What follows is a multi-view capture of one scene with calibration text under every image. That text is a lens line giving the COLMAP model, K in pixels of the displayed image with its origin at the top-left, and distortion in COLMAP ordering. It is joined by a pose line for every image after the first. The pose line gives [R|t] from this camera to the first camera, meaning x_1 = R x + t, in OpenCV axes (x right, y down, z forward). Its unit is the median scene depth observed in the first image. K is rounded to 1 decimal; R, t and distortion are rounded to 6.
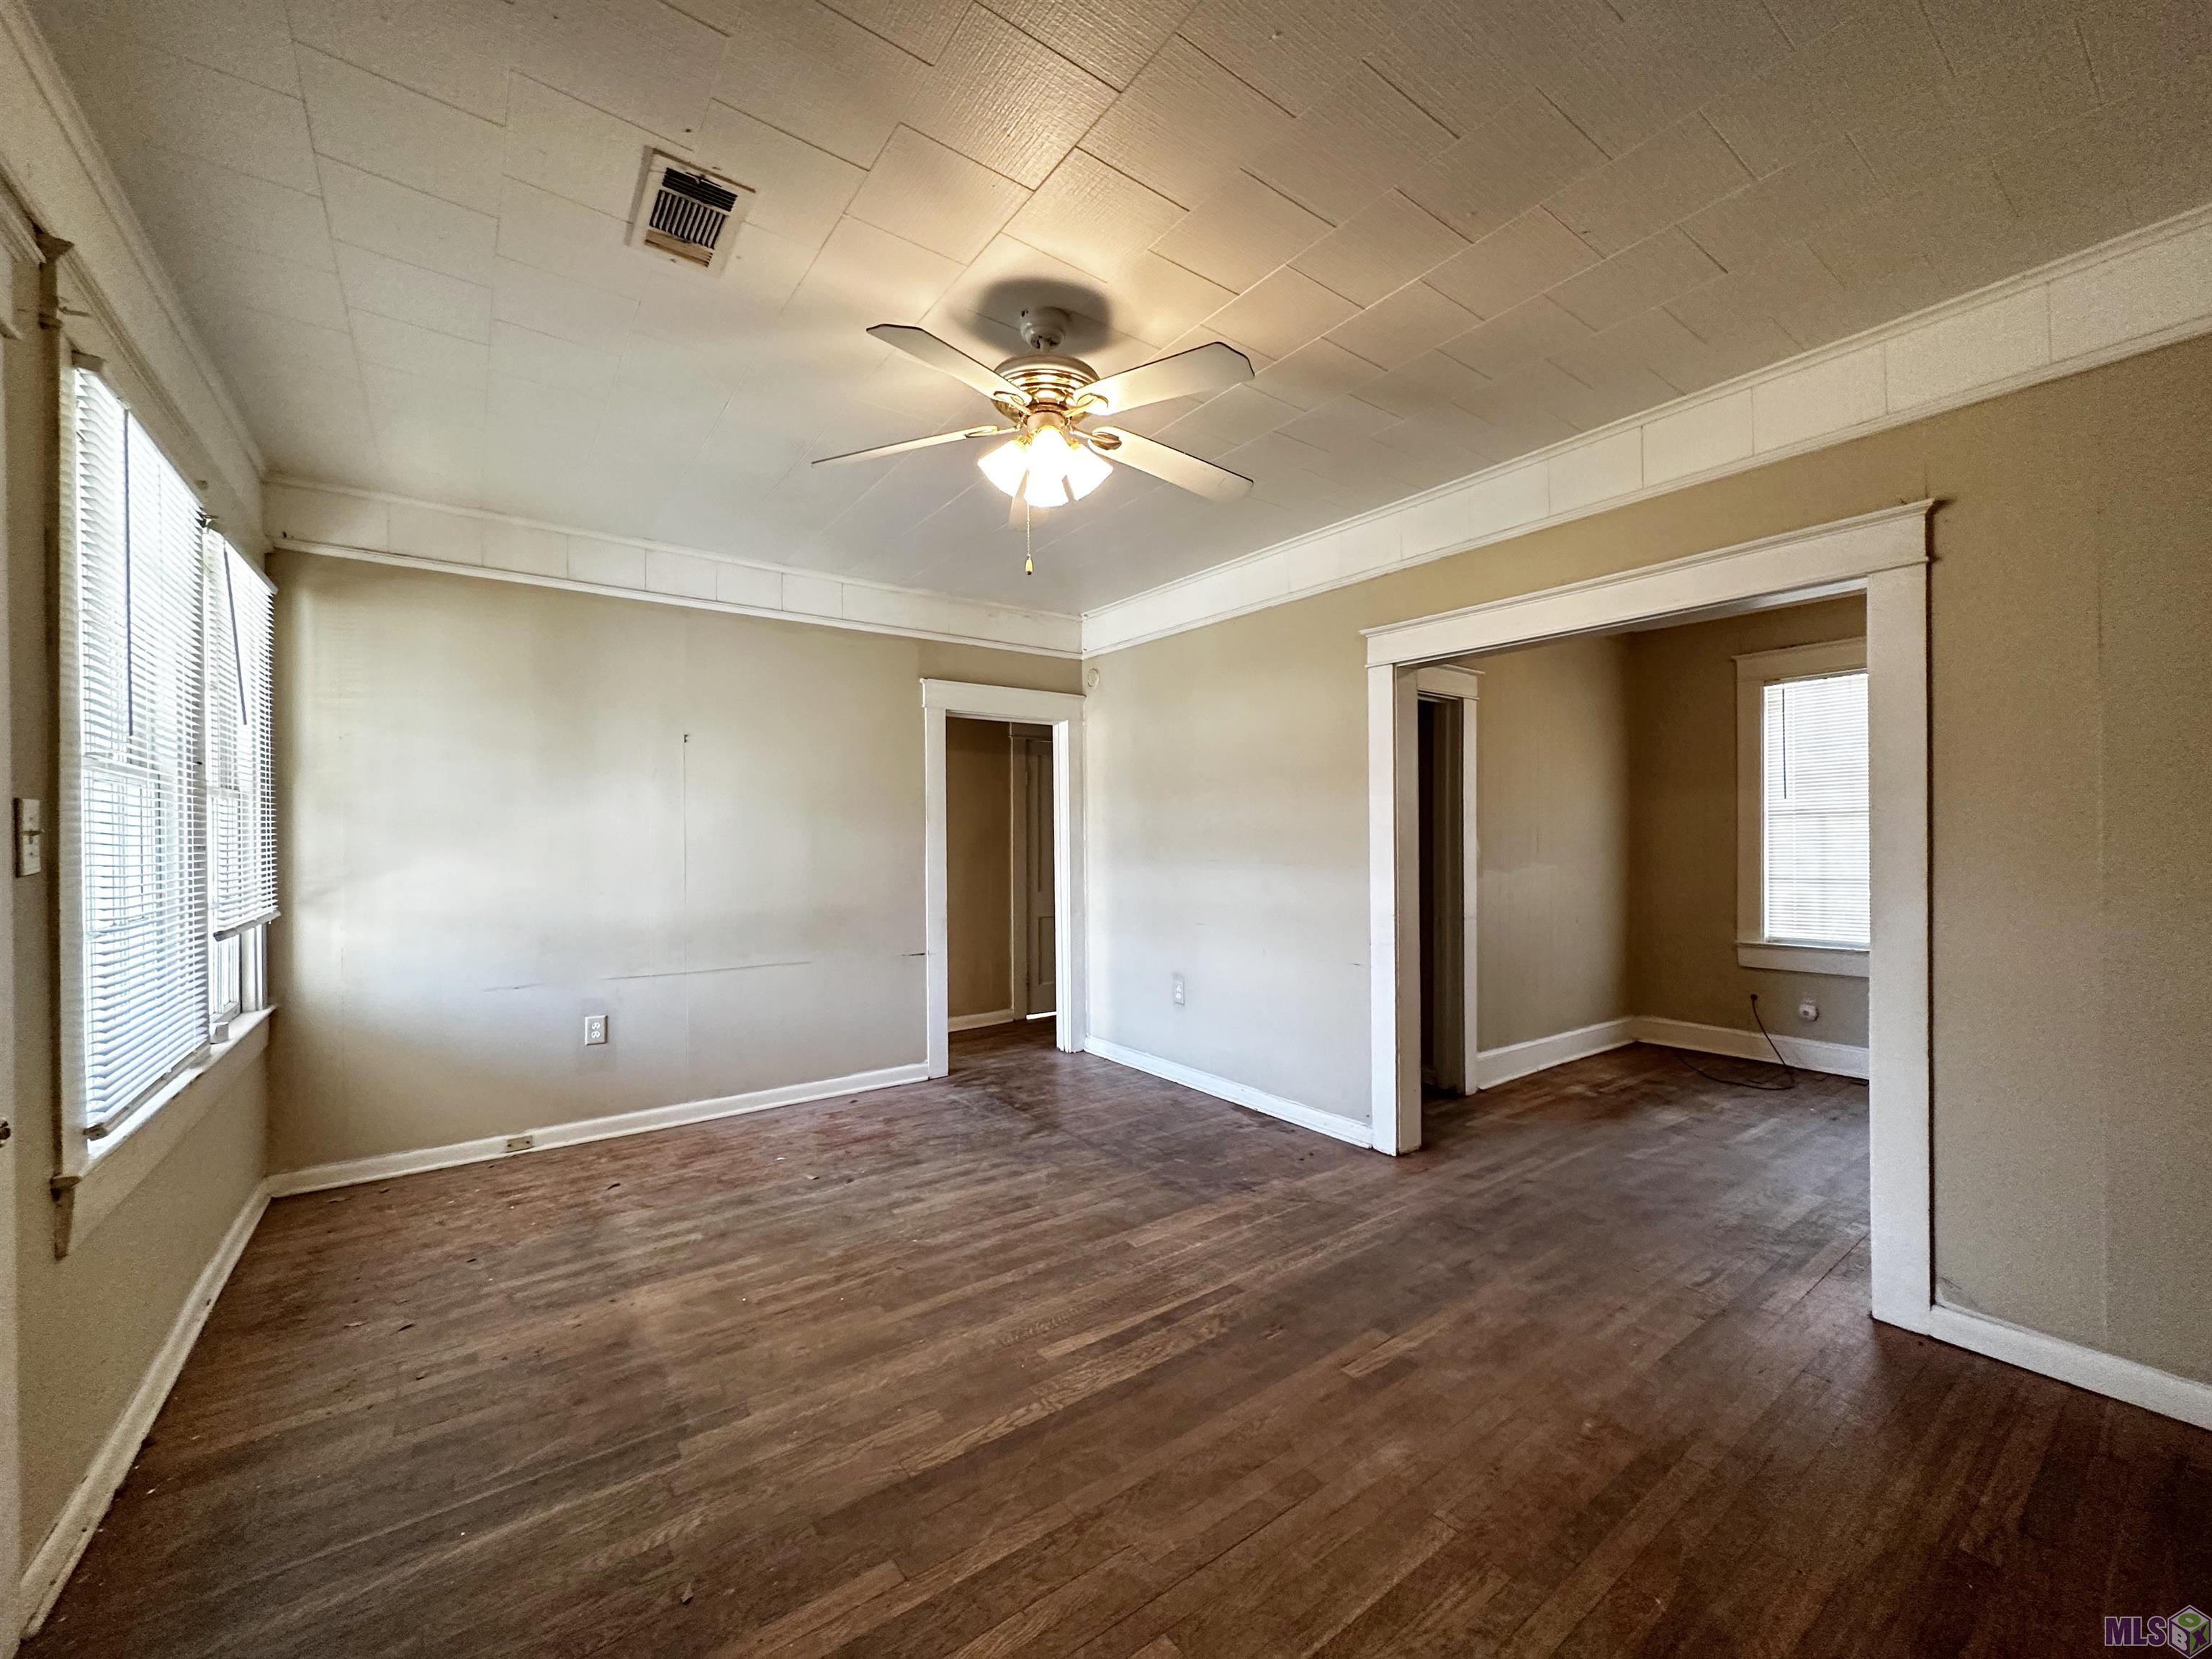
lens RADIAL K [[879.4, 0, 1106.0], [0, 879.4, 829.5], [0, 0, 1]] dist [-0.008362, 0.003532]
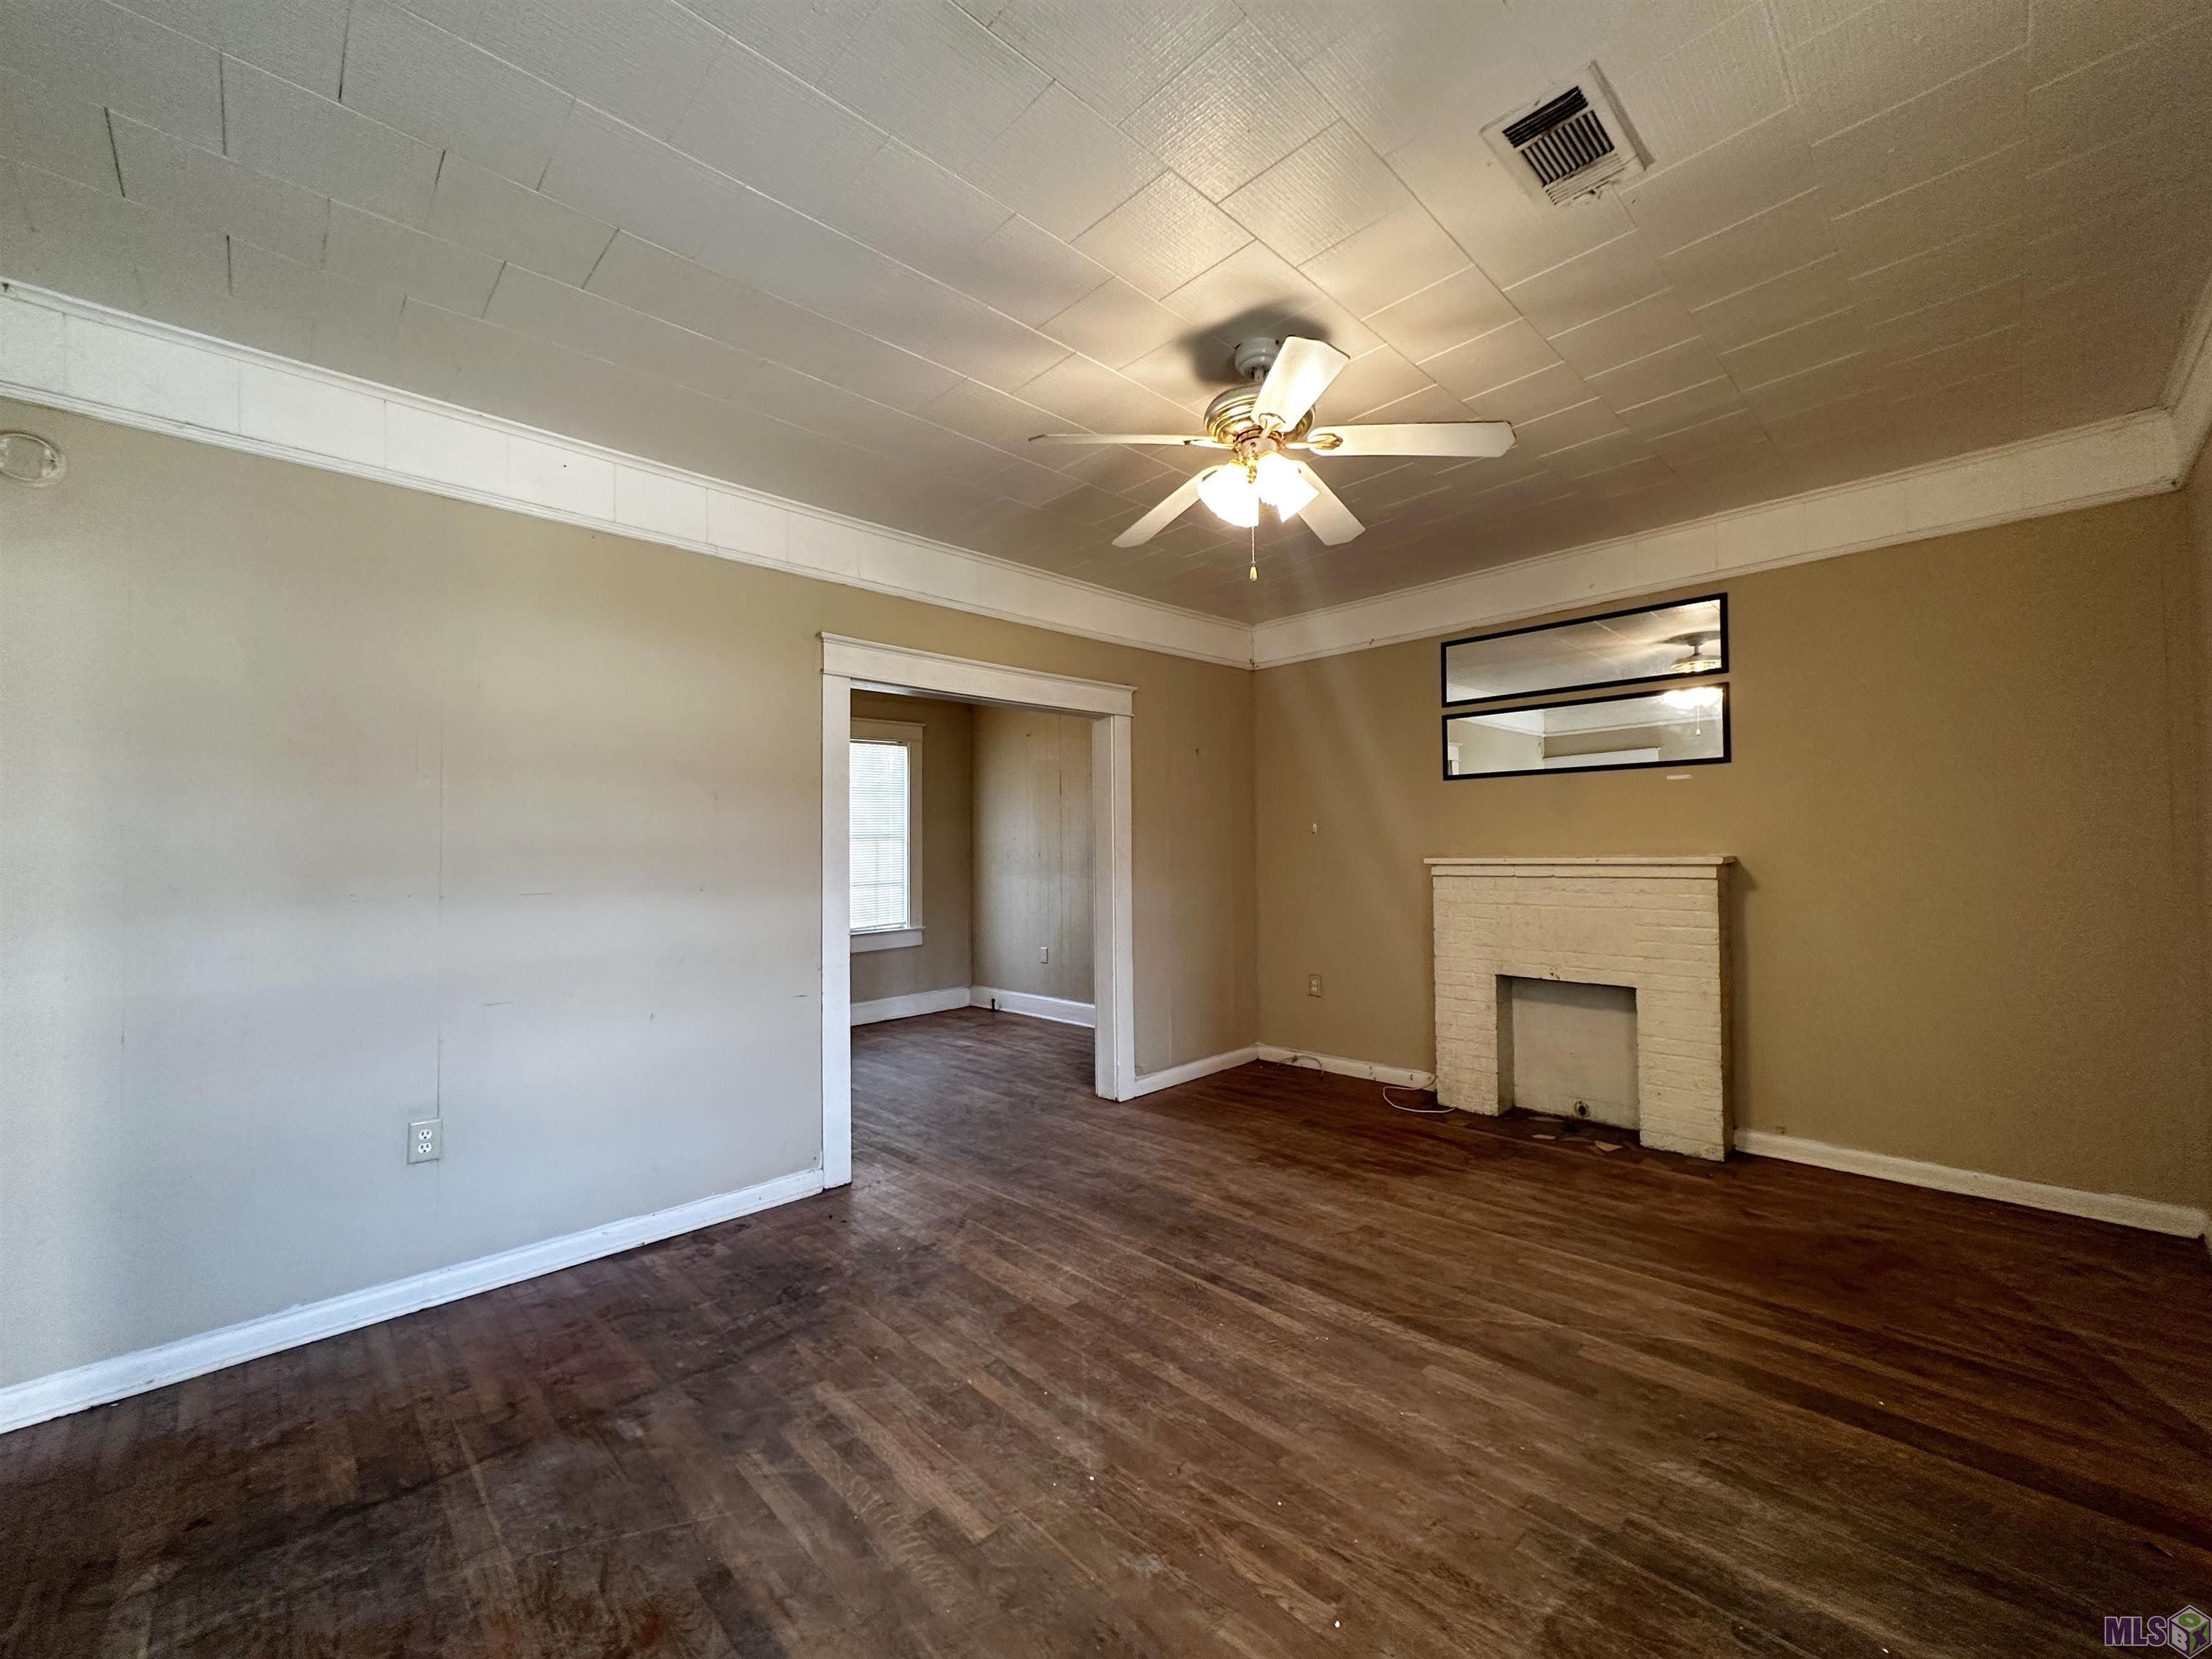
lens RADIAL K [[879.4, 0, 1106.0], [0, 879.4, 829.5], [0, 0, 1]] dist [-0.008362, 0.003532]
pose [[-0.140105, 0.032983, 0.989587, -0.953762], [0.007346, 0.999452, -0.032272, 0.021588], [-0.990109, 0.002749, -0.140271, 1.190236]]
